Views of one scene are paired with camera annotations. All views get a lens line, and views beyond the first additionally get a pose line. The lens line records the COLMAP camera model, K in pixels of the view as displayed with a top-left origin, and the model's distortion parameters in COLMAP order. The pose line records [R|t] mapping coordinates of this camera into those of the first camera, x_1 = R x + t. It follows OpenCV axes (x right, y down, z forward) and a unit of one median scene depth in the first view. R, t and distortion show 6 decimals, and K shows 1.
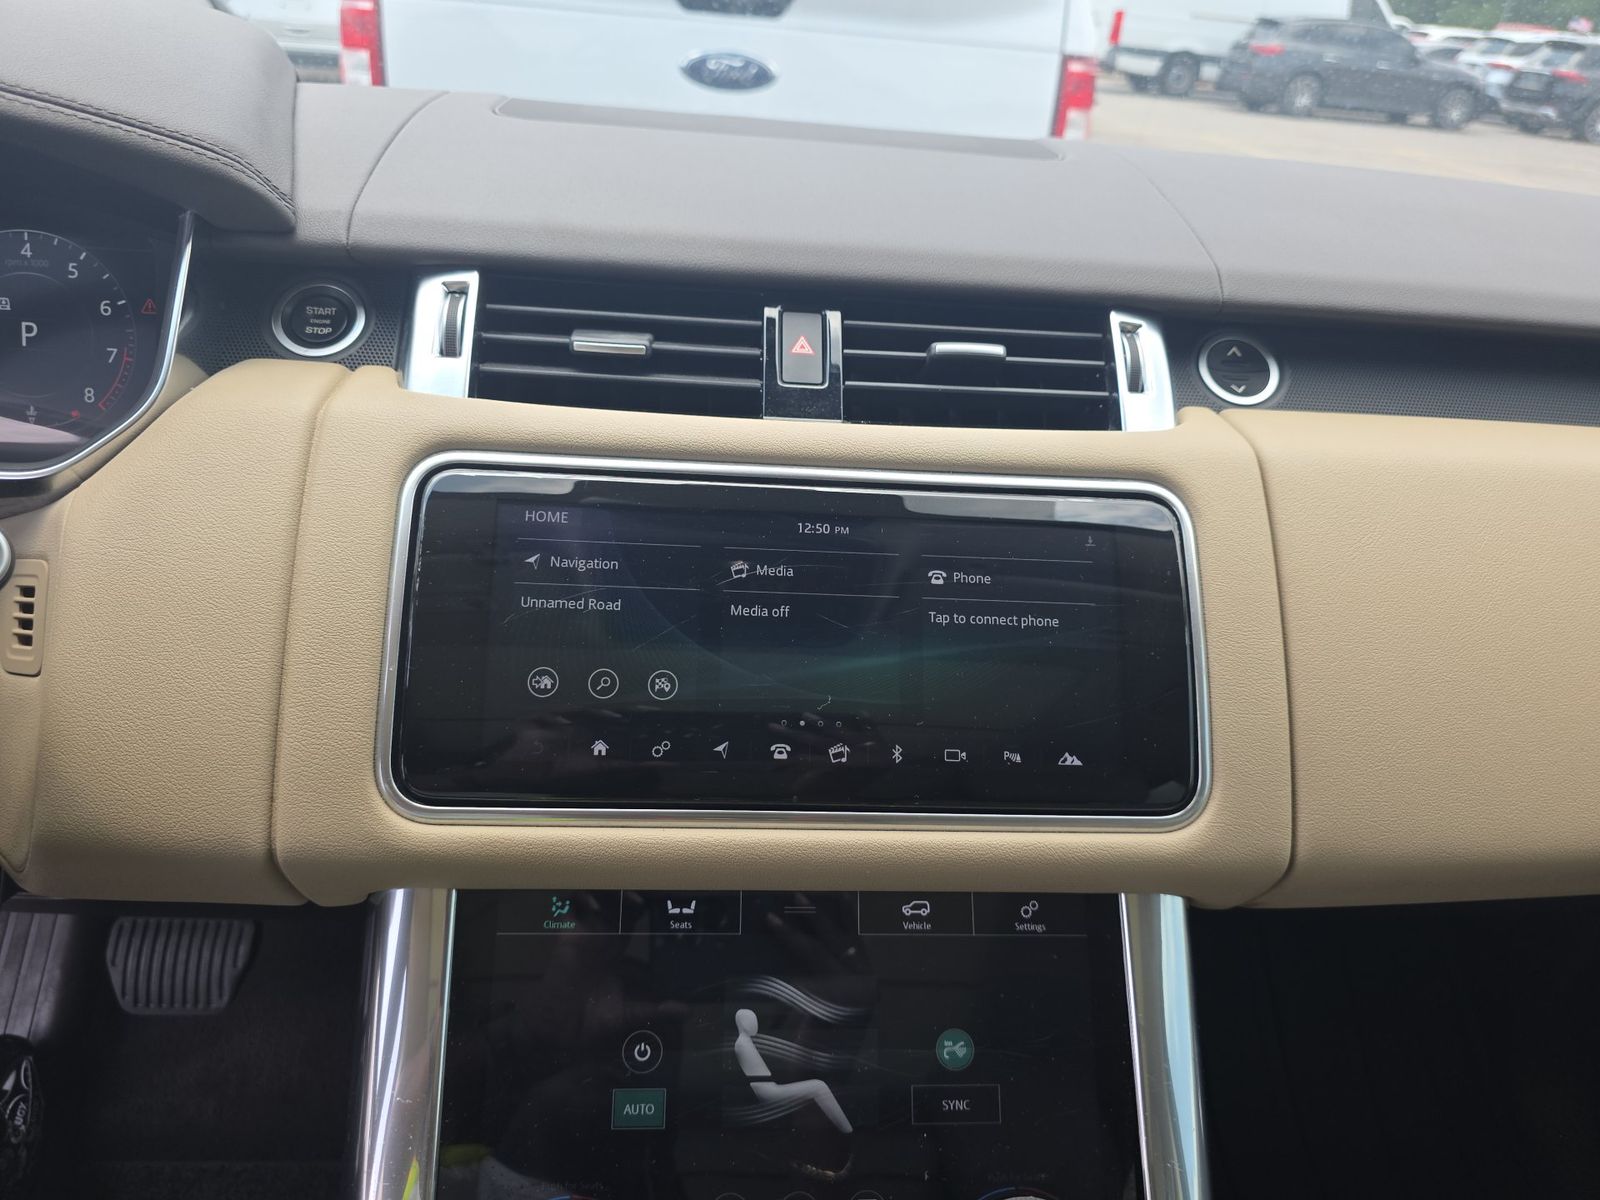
lens RADIAL K [[1081.9, 0, 791.6], [0, 1081.9, 594.8], [0, 0, 1]] dist [0.005949, -0.012074]
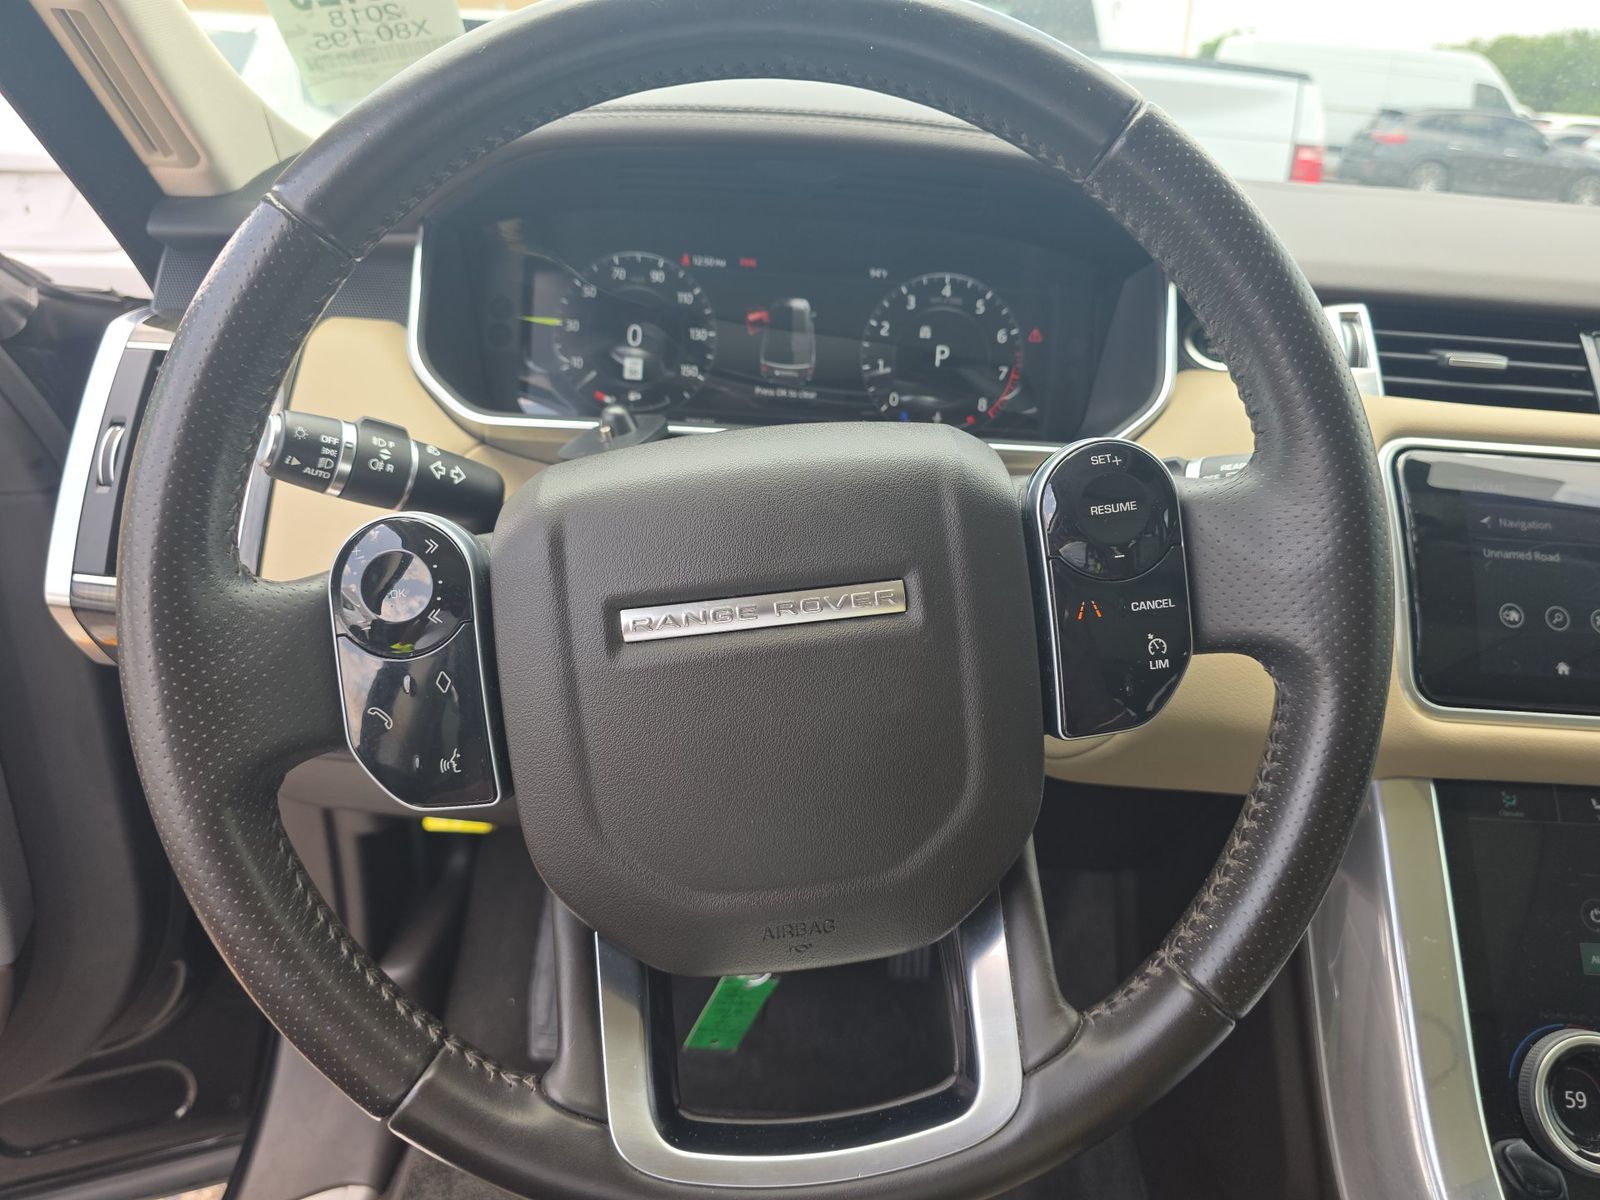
lens RADIAL K [[1081.9, 0, 805.7], [0, 1081.9, 602.2], [0, 0, 1]] dist [0.005949, -0.012074]
pose [[0.997637, 0.017704, -0.066382, -0.775491], [-0.022079, 0.997592, -0.065755, 0.133148], [0.065058, 0.067065, 0.995625, -0.252133]]
